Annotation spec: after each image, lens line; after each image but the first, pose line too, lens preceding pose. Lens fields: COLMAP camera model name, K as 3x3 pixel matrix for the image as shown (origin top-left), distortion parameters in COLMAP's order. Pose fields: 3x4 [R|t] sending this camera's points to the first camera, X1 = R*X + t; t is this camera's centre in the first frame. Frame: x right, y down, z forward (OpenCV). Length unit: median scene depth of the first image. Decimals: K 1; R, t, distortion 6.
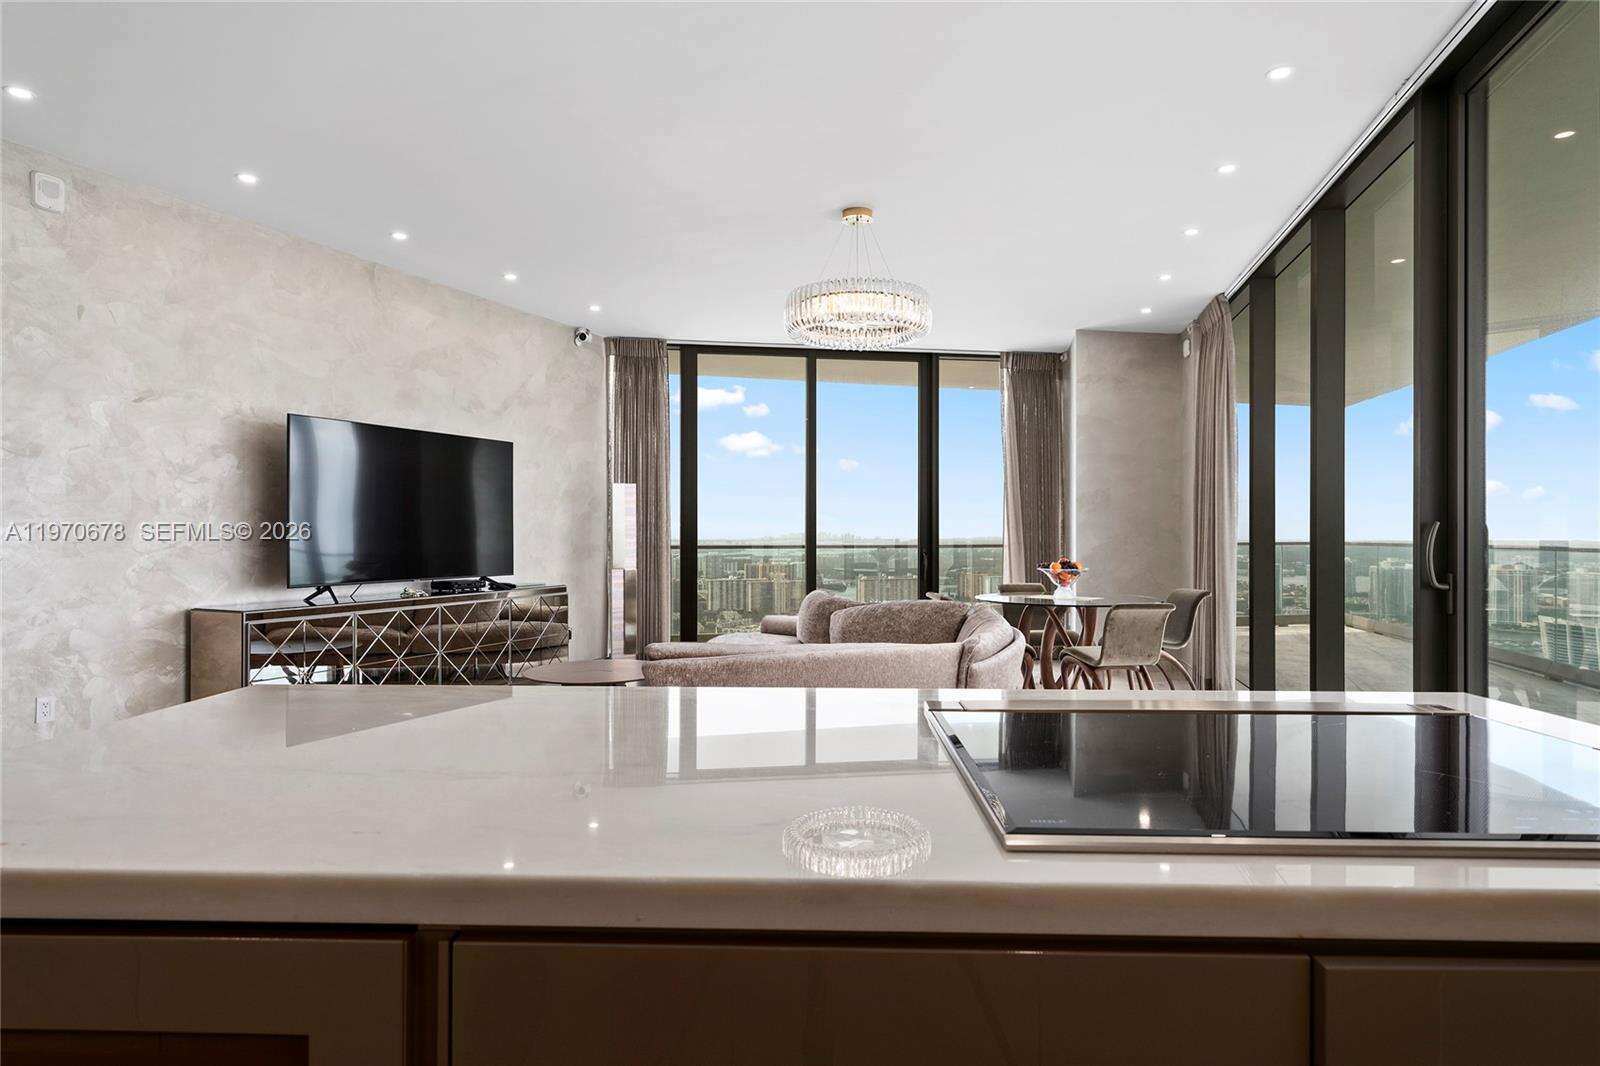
lens RADIAL K [[891.2, 0, 812.4], [0, 891.2, 533.3], [0, 0, 1]] dist [-0.002849, -0.001476]
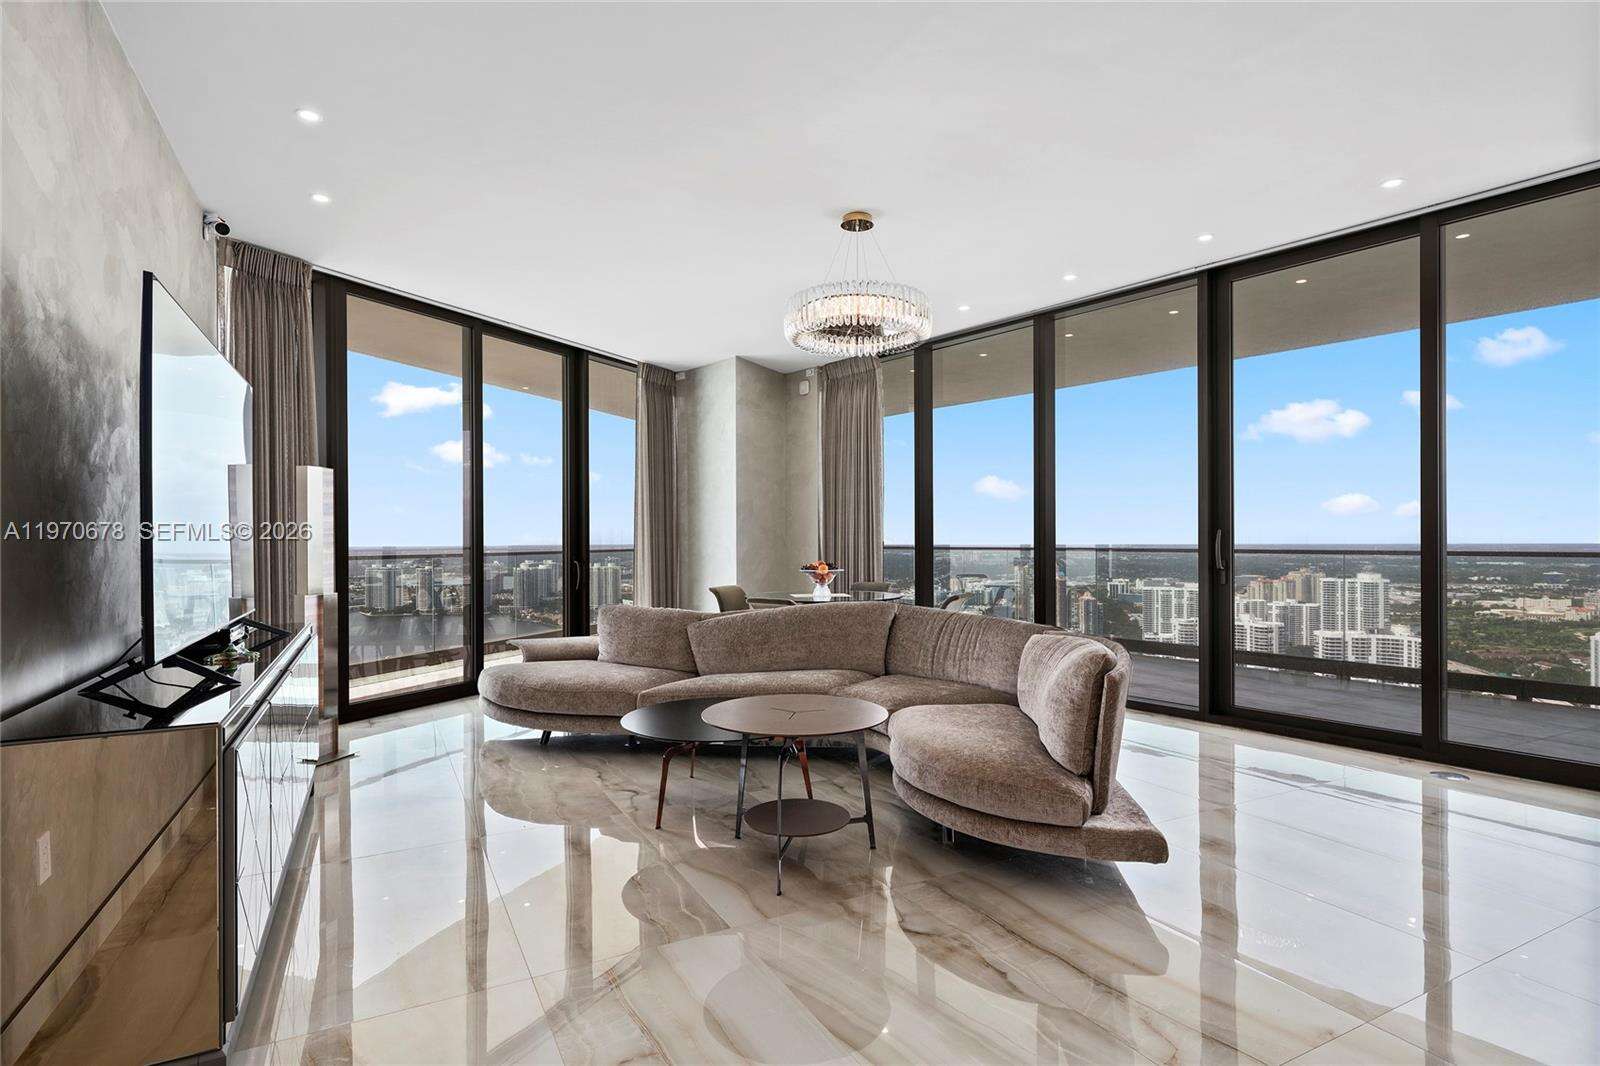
lens RADIAL K [[812.5, 0, 806.6], [0, 812.5, 531.8], [0, 0, 1]] dist [0.010043, 0.002762]
pose [[0.604026, 0.003211, 0.796958, -0.429148], [0.006010, 0.999945, -0.008583, -0.000269], [-0.796942, 0.009974, 0.603974, 0.298769]]
